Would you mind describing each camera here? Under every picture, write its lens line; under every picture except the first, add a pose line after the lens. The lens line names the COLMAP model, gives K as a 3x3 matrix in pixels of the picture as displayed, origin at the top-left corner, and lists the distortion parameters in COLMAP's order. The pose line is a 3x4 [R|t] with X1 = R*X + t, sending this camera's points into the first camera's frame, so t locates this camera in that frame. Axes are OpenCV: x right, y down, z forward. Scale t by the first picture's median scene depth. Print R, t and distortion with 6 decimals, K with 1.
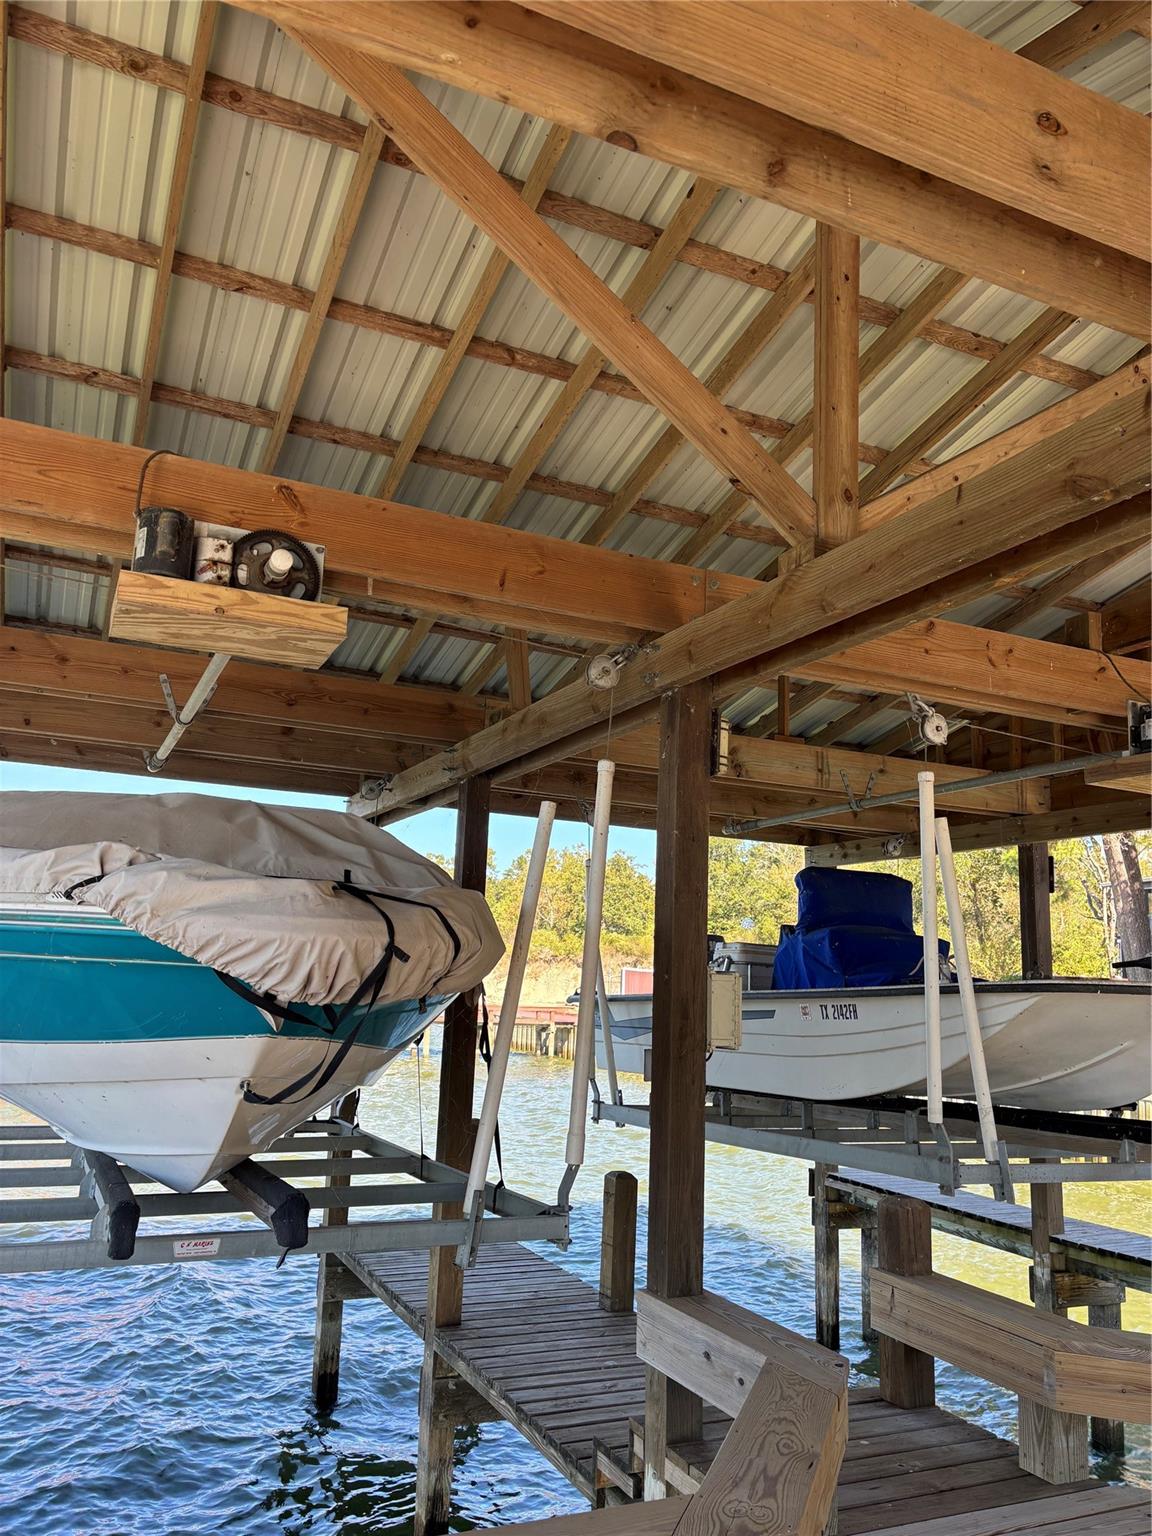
lens RADIAL K [[1143.4, 0, 575.0], [0, 1143.4, 765.2], [0, 0, 1]] dist [0.044972, -0.047295]
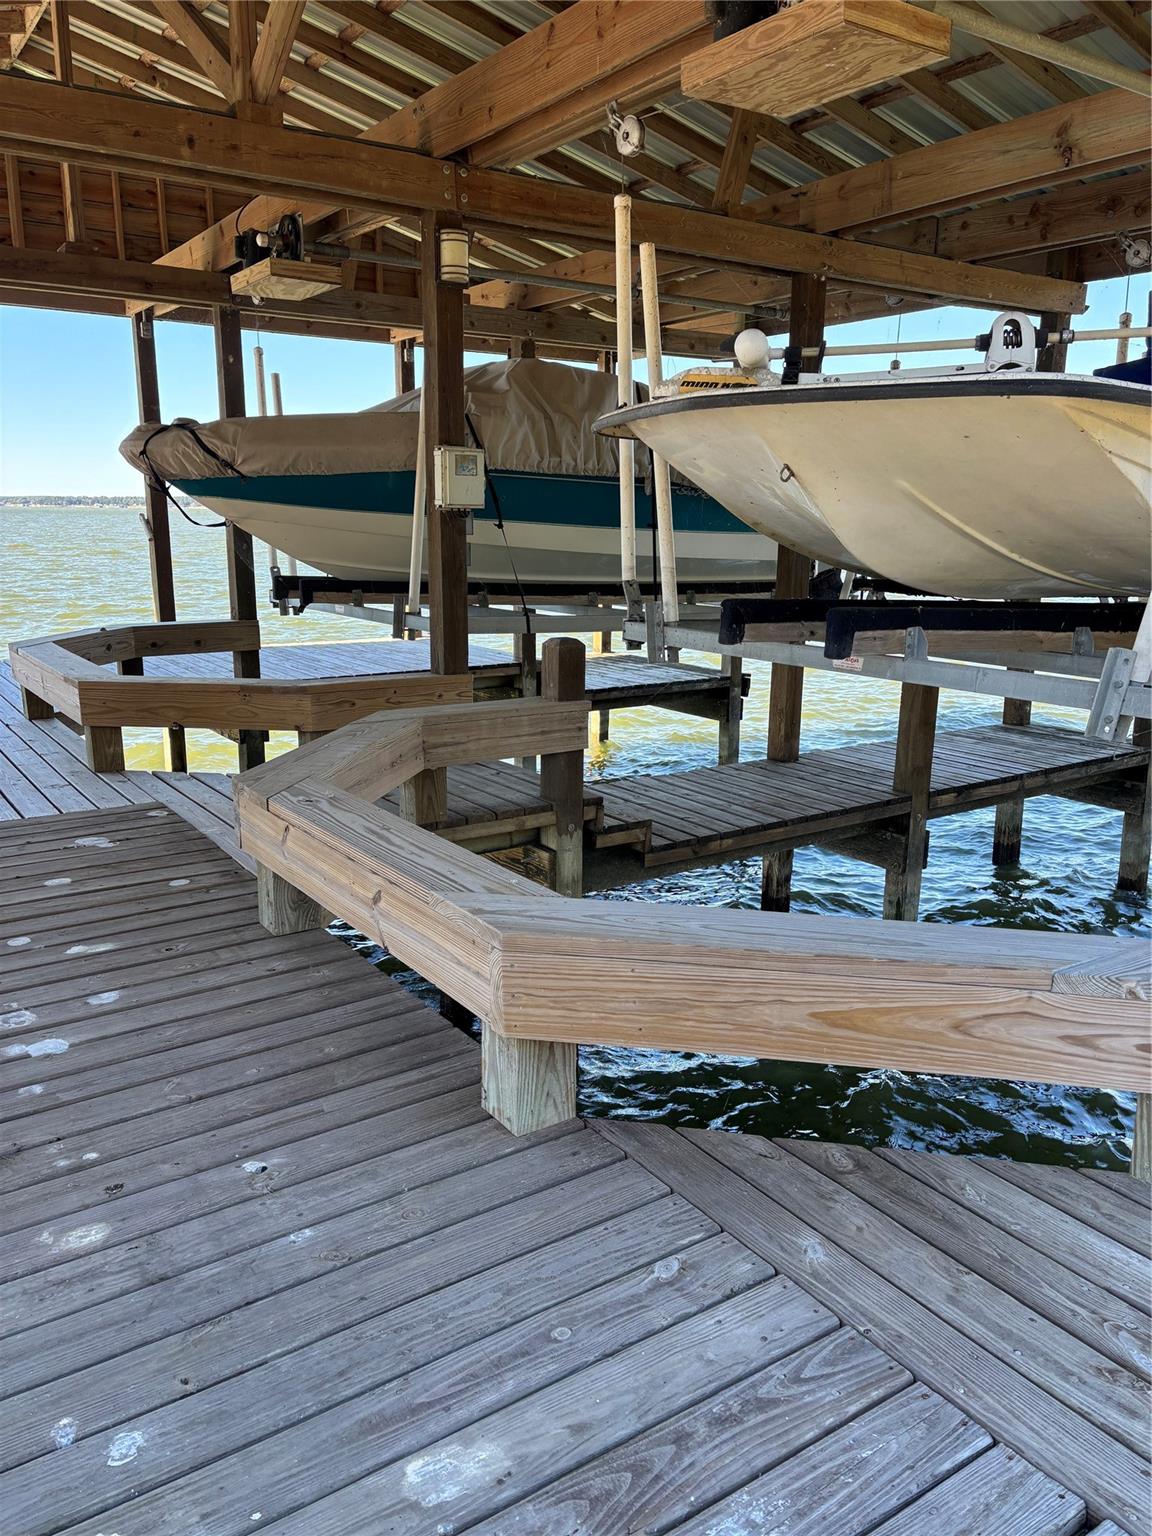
lens RADIAL K [[1143.4, 0, 575.5], [0, 1143.4, 771.3], [0, 0, 1]] dist [0.044972, -0.047295]
pose [[0.169604, 0.176562, -0.969567, 2.237652], [0.184783, 0.960675, 0.207266, 0.436116], [0.968034, -0.214312, 0.130309, 1.347975]]
